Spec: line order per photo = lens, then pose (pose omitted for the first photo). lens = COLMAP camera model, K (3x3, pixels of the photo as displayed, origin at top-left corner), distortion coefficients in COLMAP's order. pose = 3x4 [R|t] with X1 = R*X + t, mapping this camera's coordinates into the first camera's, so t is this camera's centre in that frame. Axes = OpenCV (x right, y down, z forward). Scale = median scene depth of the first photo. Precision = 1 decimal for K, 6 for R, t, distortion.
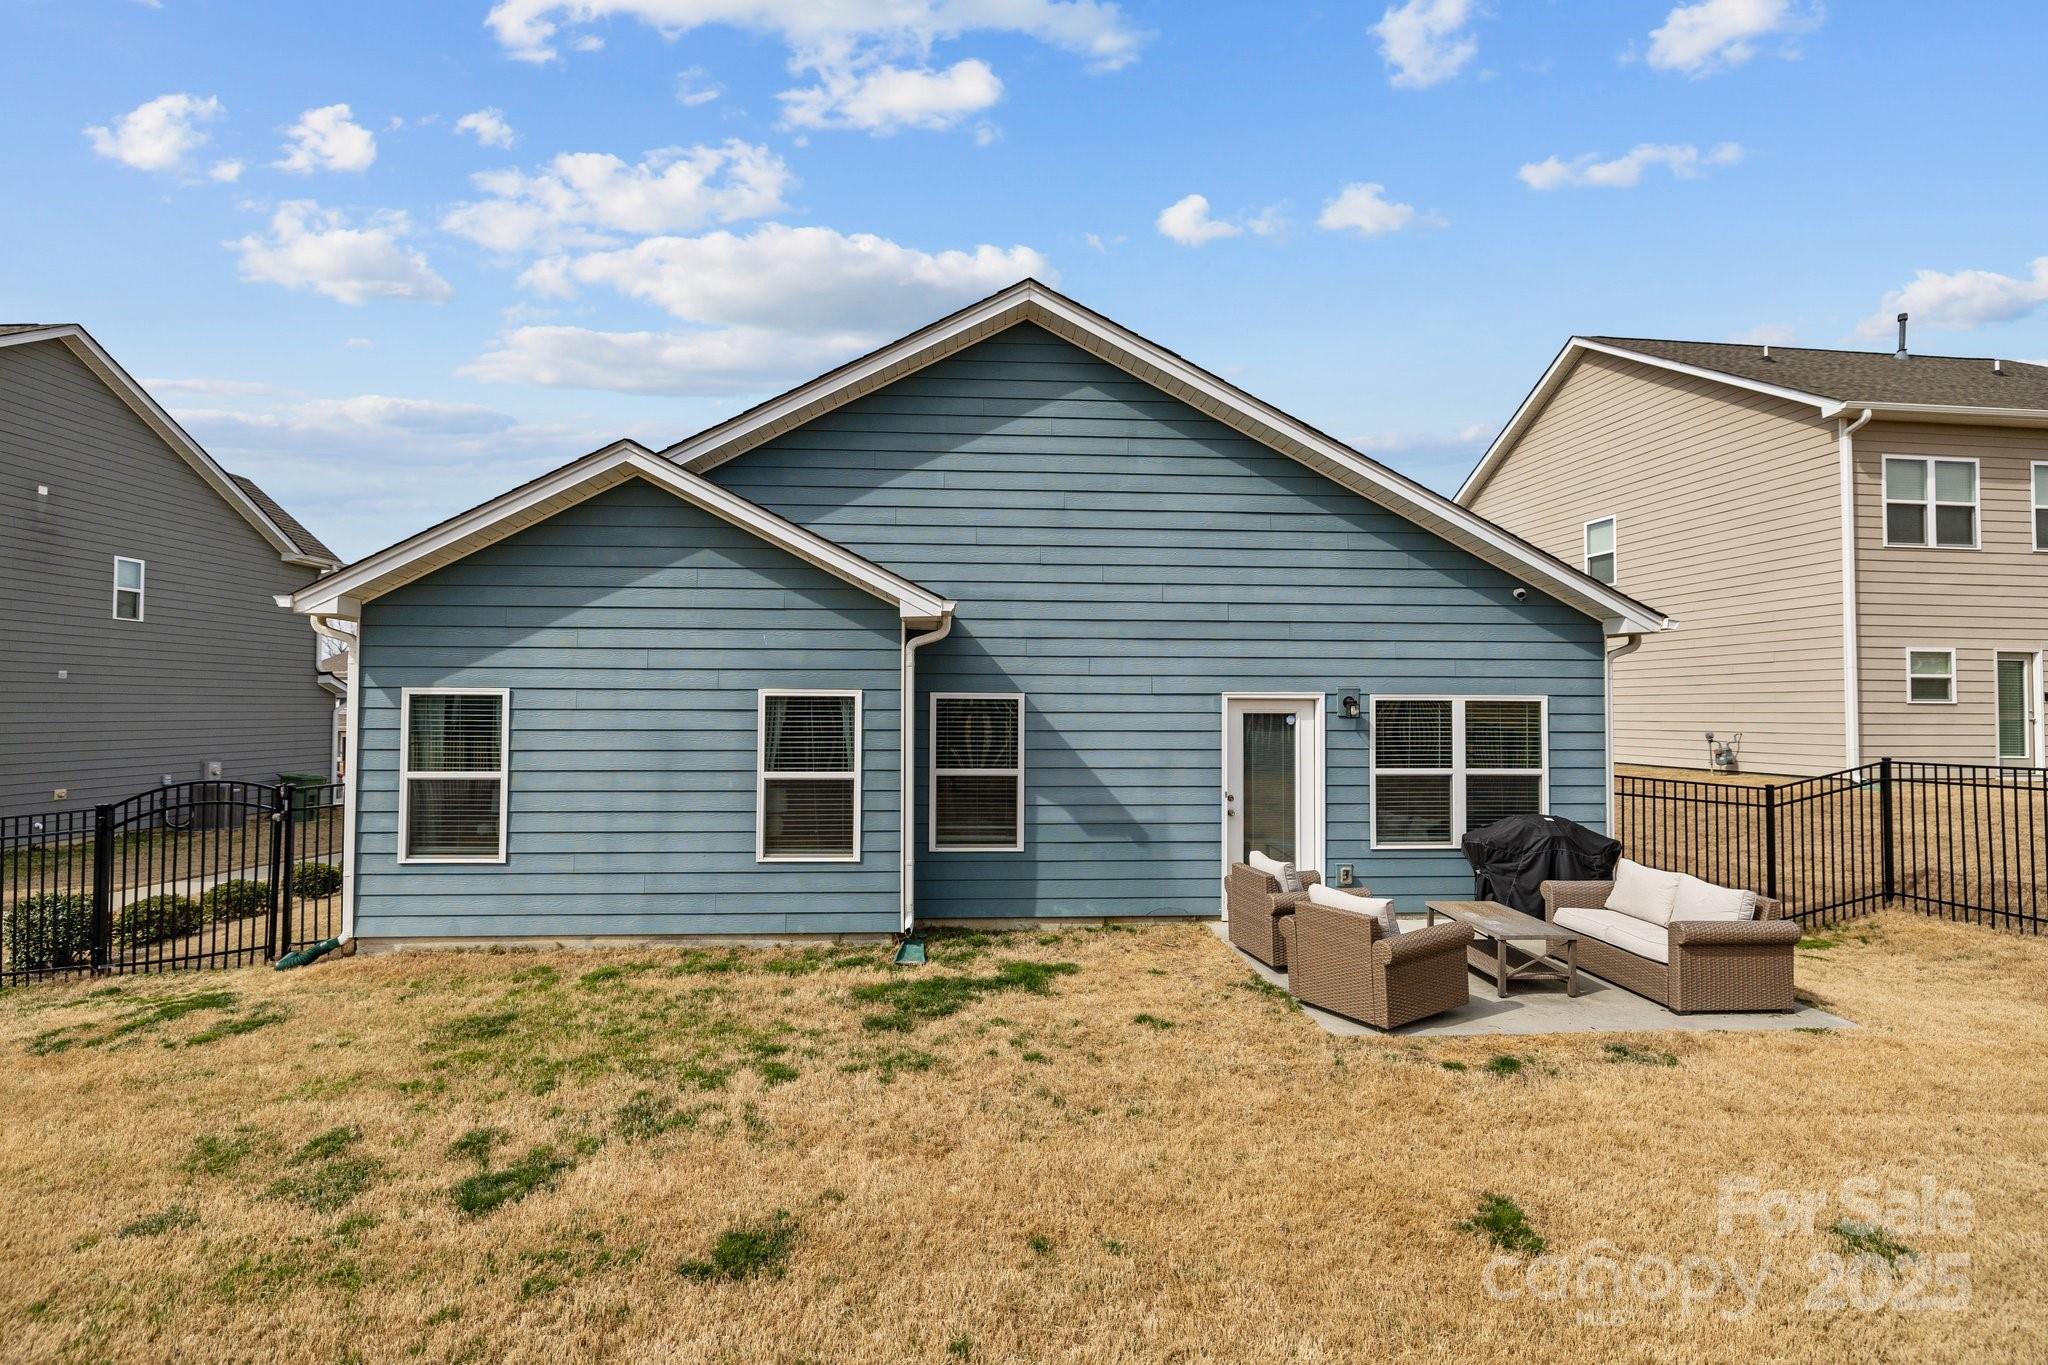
lens RADIAL K [[955.2, 0, 1013.6], [0, 955.2, 676.1], [0, 0, 1]] dist [-0.004692, -0.000341]
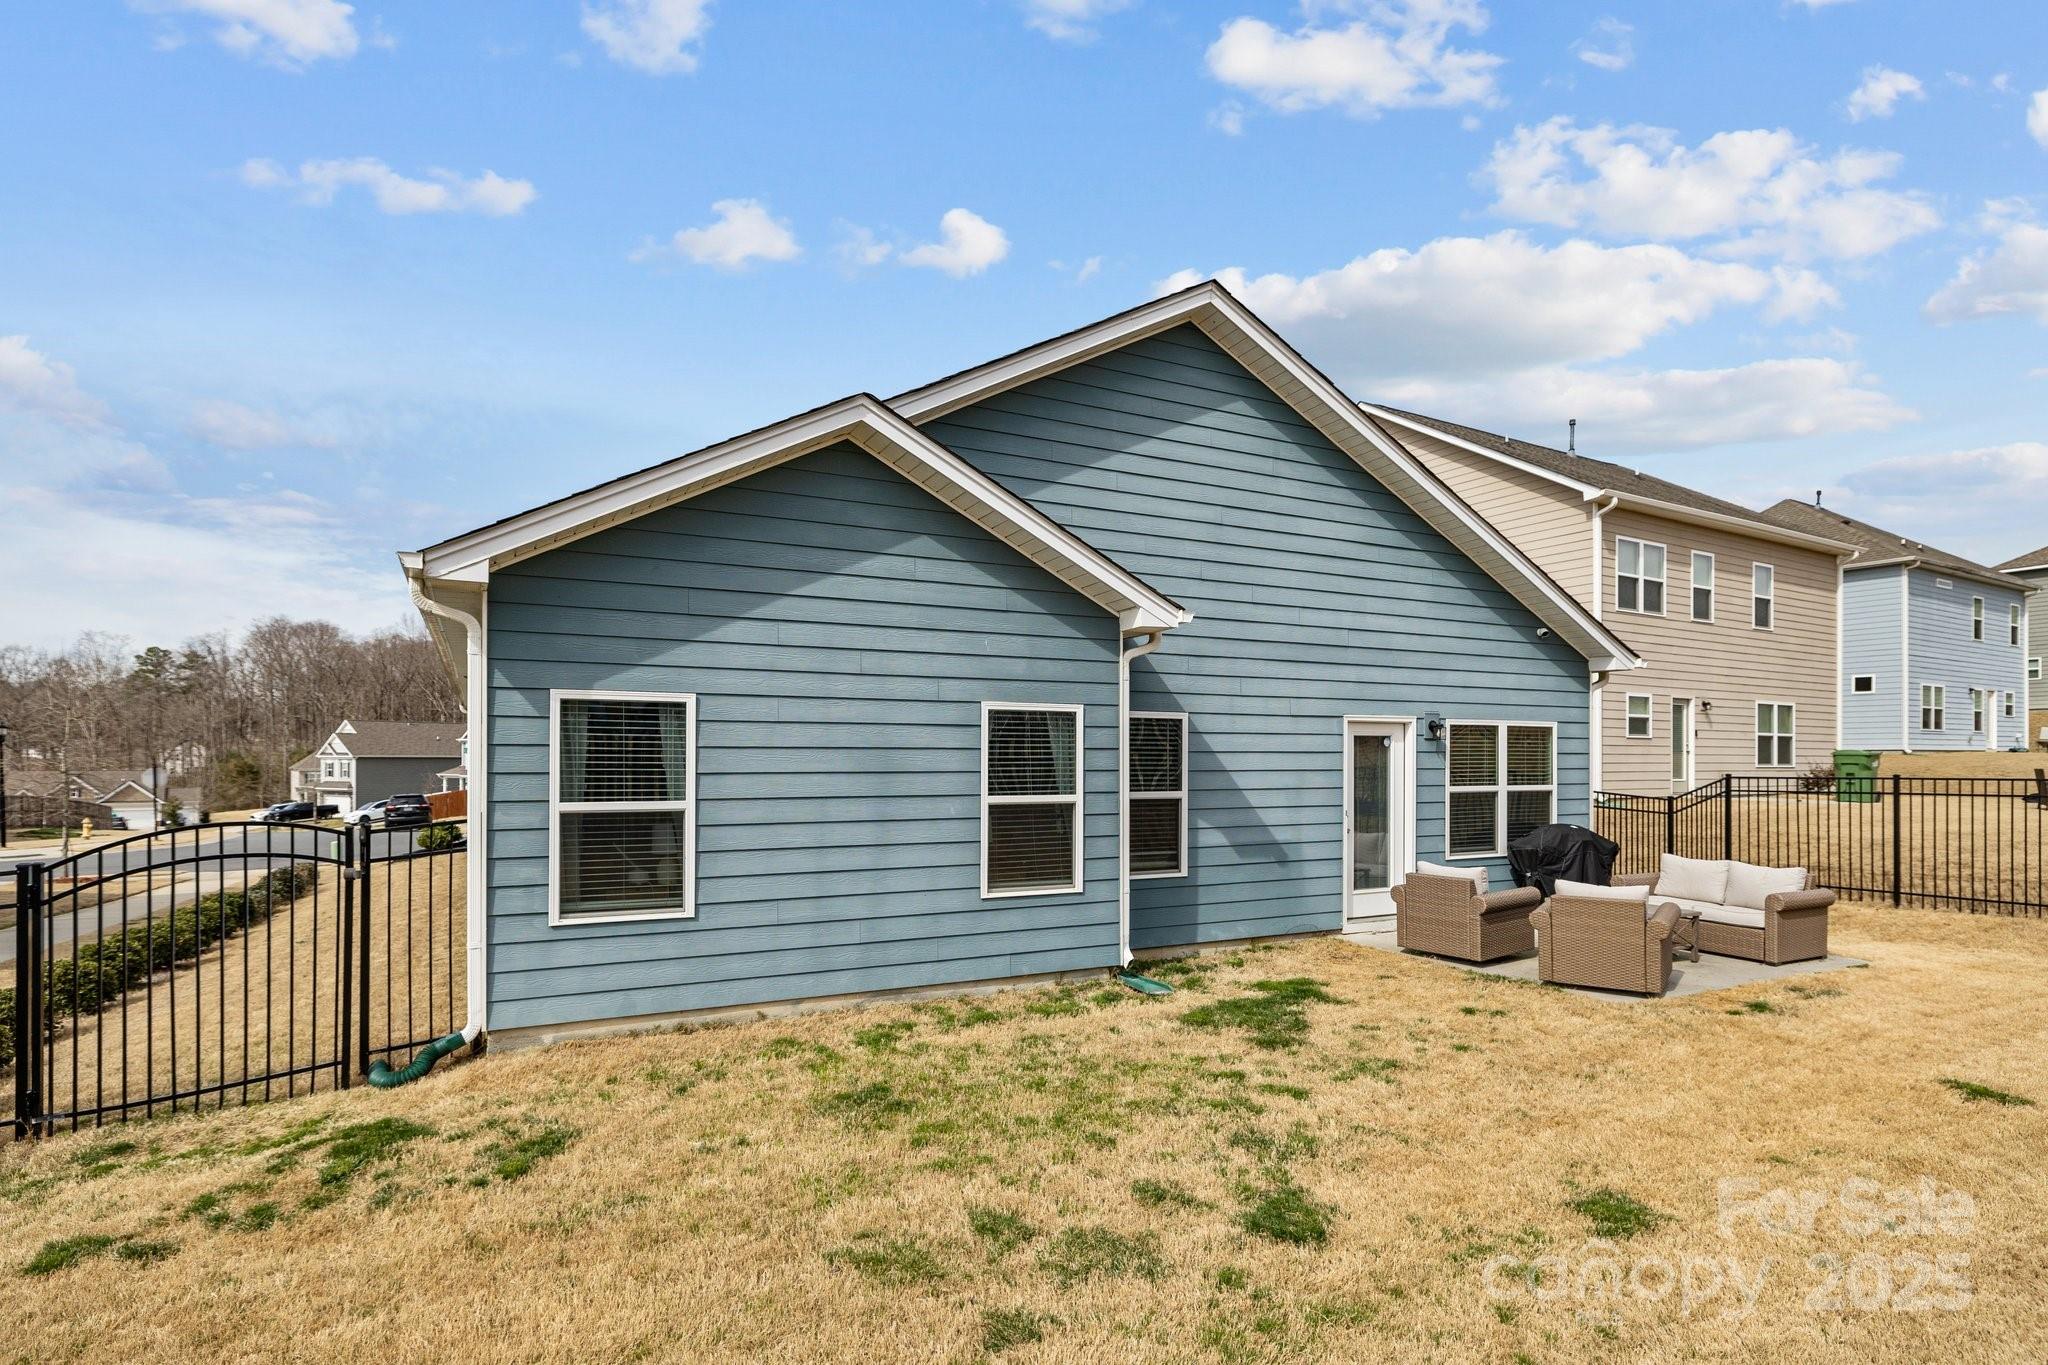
lens RADIAL K [[1060.8, 0, 1037.7], [0, 1060.8, 743.7], [0, 0, 1]] dist [-0.008635, 0.001174]
pose [[0.912721, 0.002750, 0.408574, -0.616287], [-0.012700, 0.999685, 0.021642, 0.030829], [-0.408385, -0.024942, 0.912469, 0.093289]]
